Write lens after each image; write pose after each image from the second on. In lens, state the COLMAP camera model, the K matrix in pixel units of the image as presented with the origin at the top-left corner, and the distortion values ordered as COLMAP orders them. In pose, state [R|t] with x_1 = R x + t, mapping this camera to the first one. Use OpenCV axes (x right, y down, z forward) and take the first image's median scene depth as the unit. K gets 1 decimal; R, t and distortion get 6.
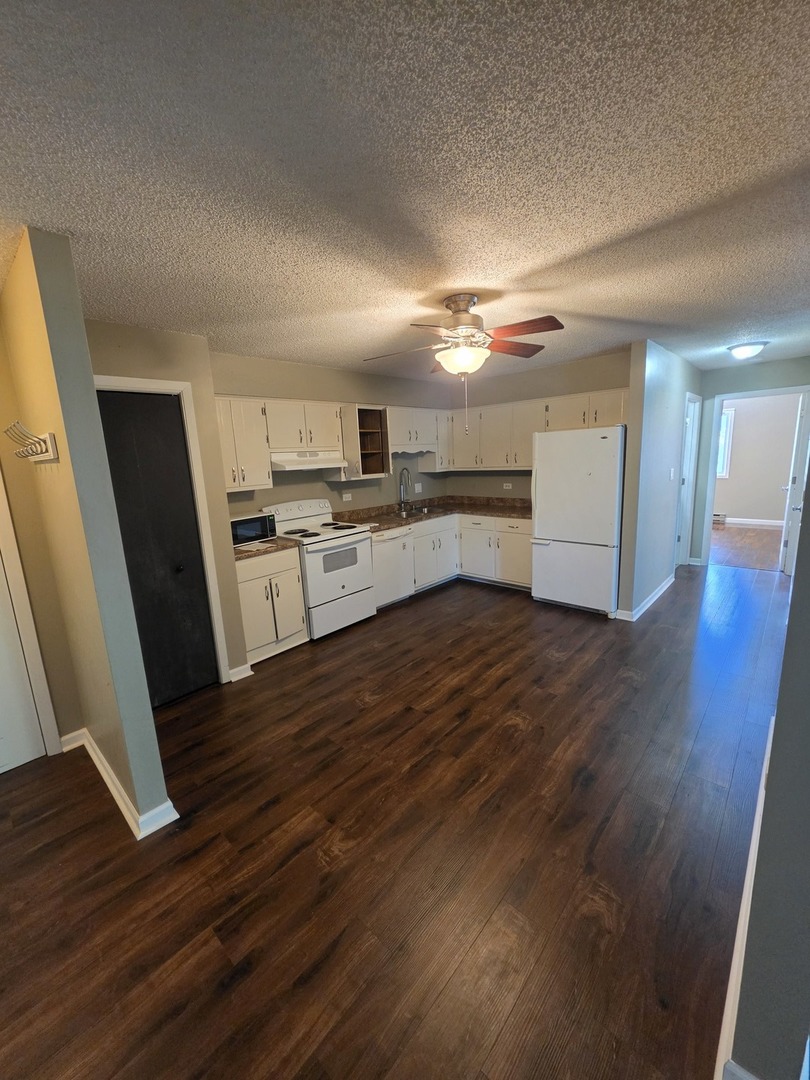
lens RADIAL K [[431.5, 0, 406.8], [0, 431.5, 537.0], [0, 0, 1]] dist [-0.000593, 0.001113]
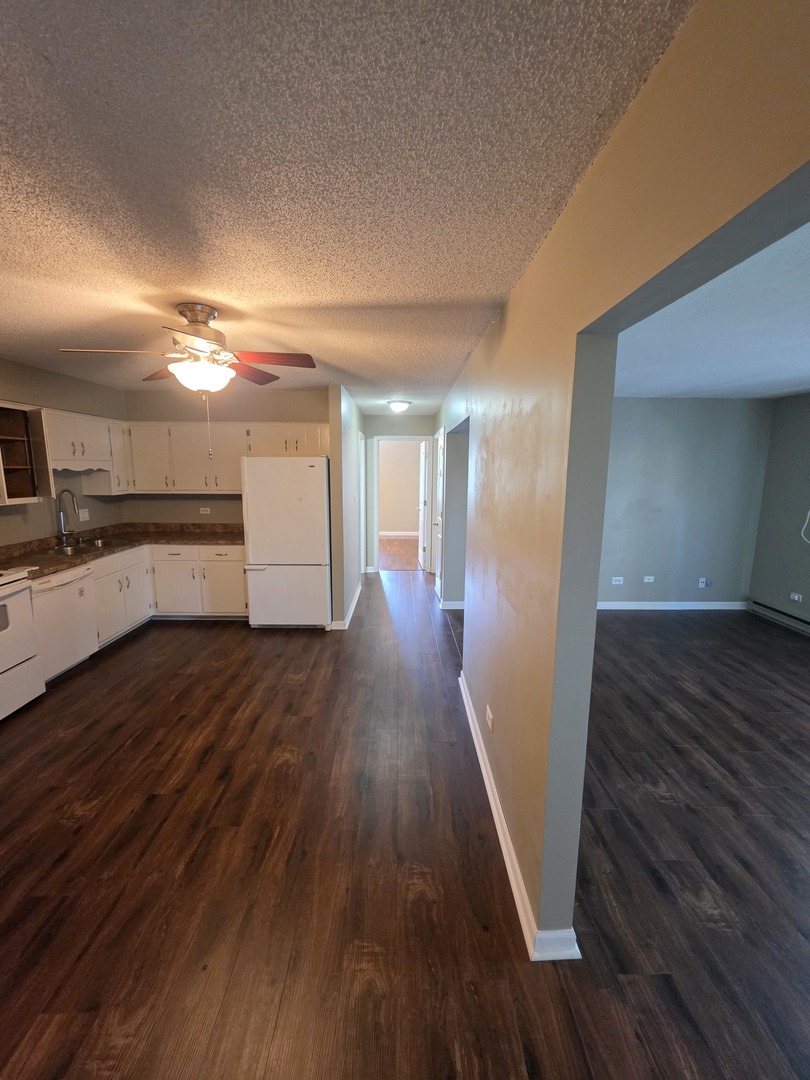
lens RADIAL K [[431.5, 0, 406.8], [0, 431.5, 537.0], [0, 0, 1]] dist [-0.000593, 0.001113]
pose [[0.729298, -0.058666, 0.681677, -0.126754], [0.089281, 0.995958, -0.009805, -0.021552], [-0.678346, 0.068012, 0.731588, 0.054826]]
